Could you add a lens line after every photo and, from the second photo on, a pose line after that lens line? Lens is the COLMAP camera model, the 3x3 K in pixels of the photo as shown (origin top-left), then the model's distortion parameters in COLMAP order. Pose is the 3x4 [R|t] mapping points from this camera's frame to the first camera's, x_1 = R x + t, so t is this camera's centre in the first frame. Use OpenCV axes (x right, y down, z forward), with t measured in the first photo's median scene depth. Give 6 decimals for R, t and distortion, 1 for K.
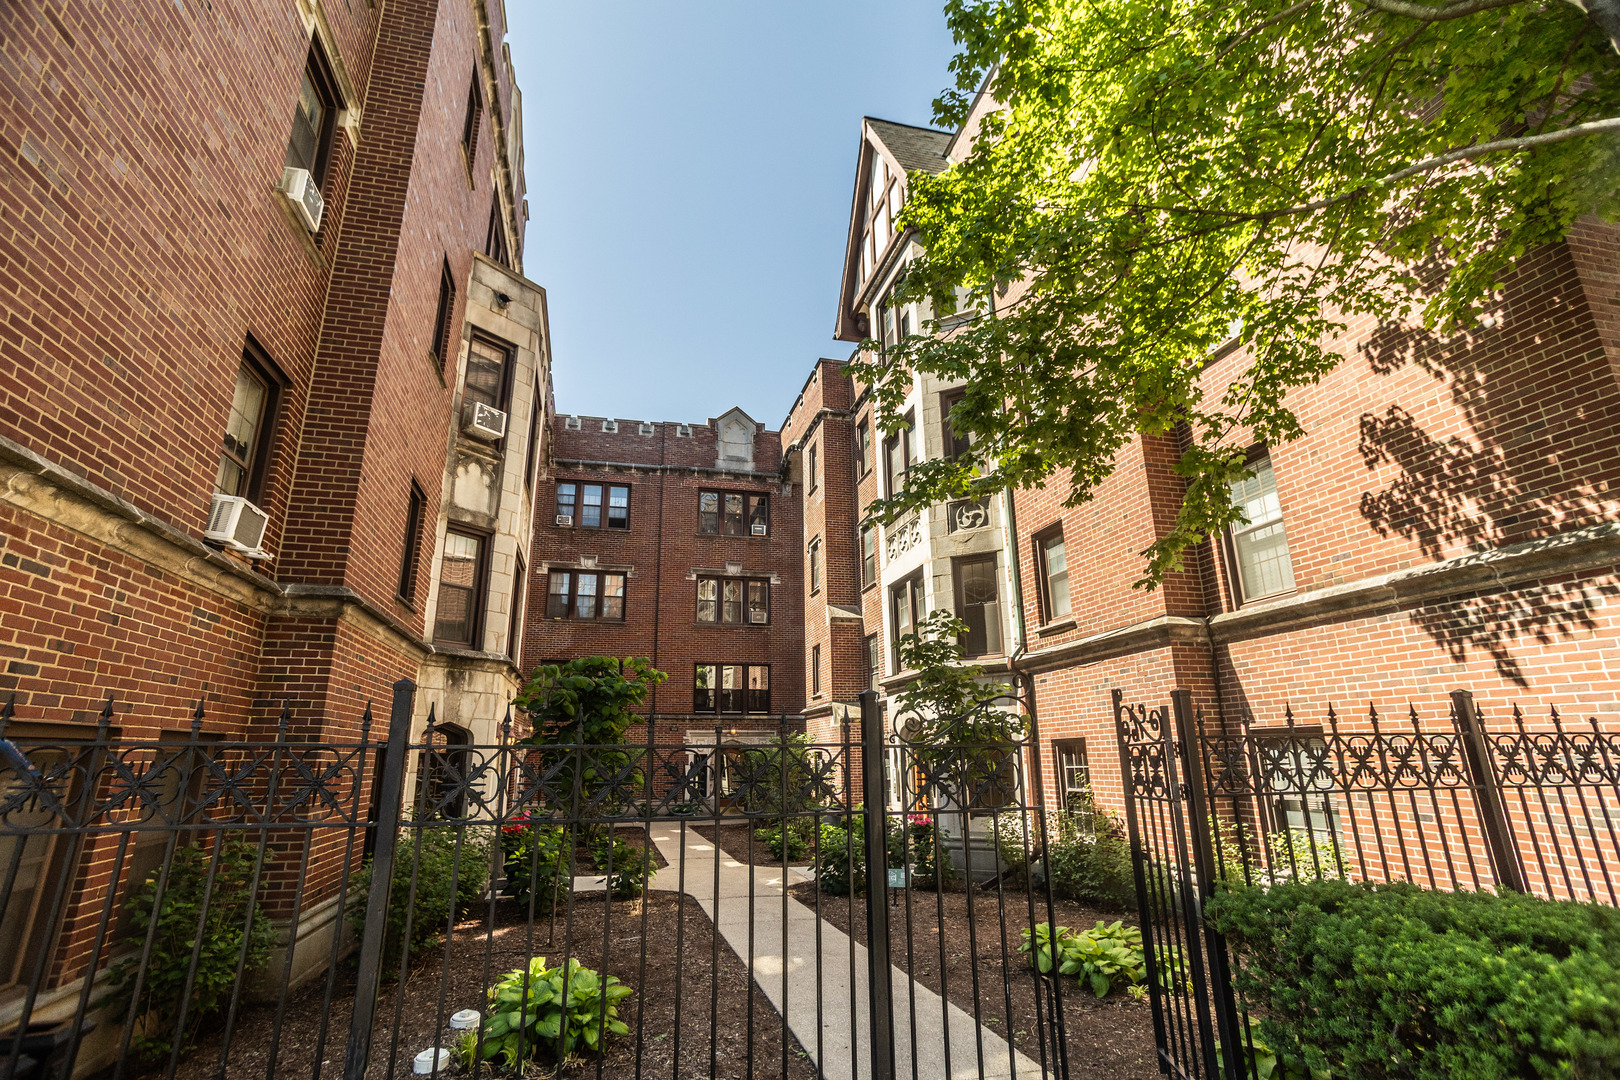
lens RADIAL K [[775.8, 0, 805.8], [0, 775.8, 535.8], [0, 0, 1]] dist [-0.074070, 0.046575]
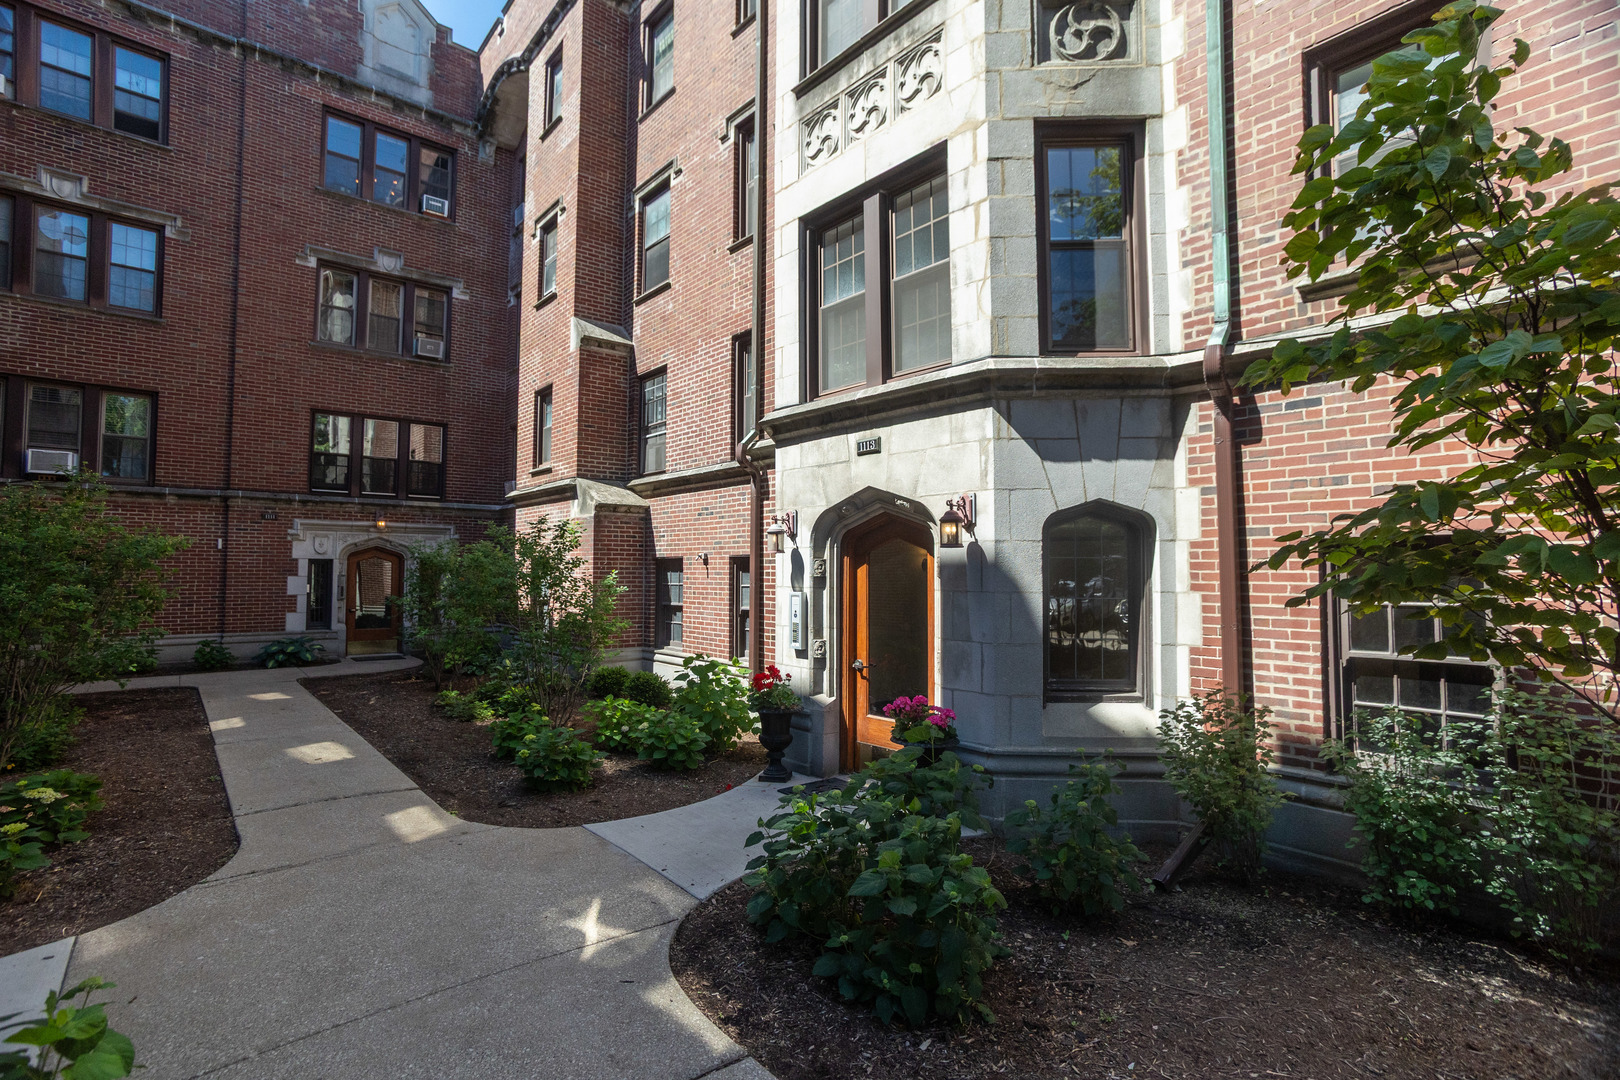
lens RADIAL K [[775.8, 0, 805.8], [0, 775.8, 535.8], [0, 0, 1]] dist [-0.074070, 0.046575]
pose [[0.901594, 0.036534, 0.431037, -0.048192], [-0.135814, 0.969950, 0.201869, 0.089789], [-0.410709, -0.240545, 0.879463, 0.308197]]
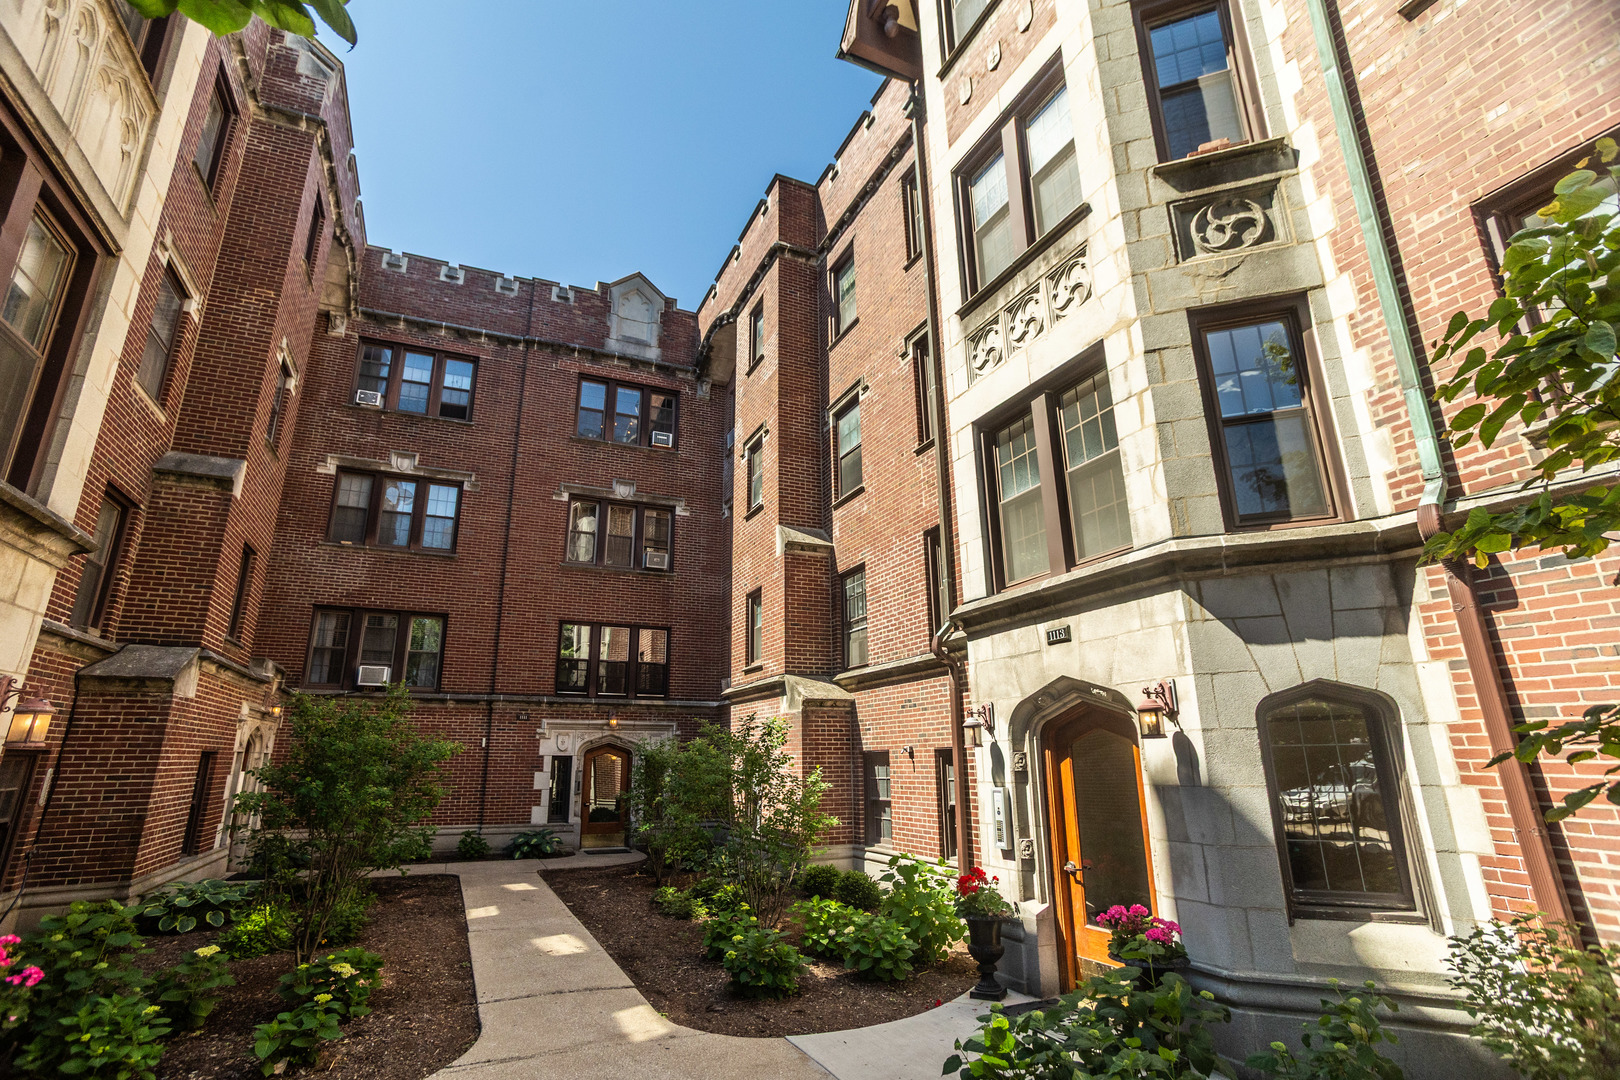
lens RADIAL K [[777.2, 0, 802.6], [0, 777.2, 537.6], [0, 0, 1]] dist [-0.076033, 0.051257]
pose [[0.985809, 0.051367, 0.159820, -0.045273], [-0.051201, 0.998675, -0.005159, 0.083963], [-0.159873, -0.003097, 0.987133, 0.296514]]
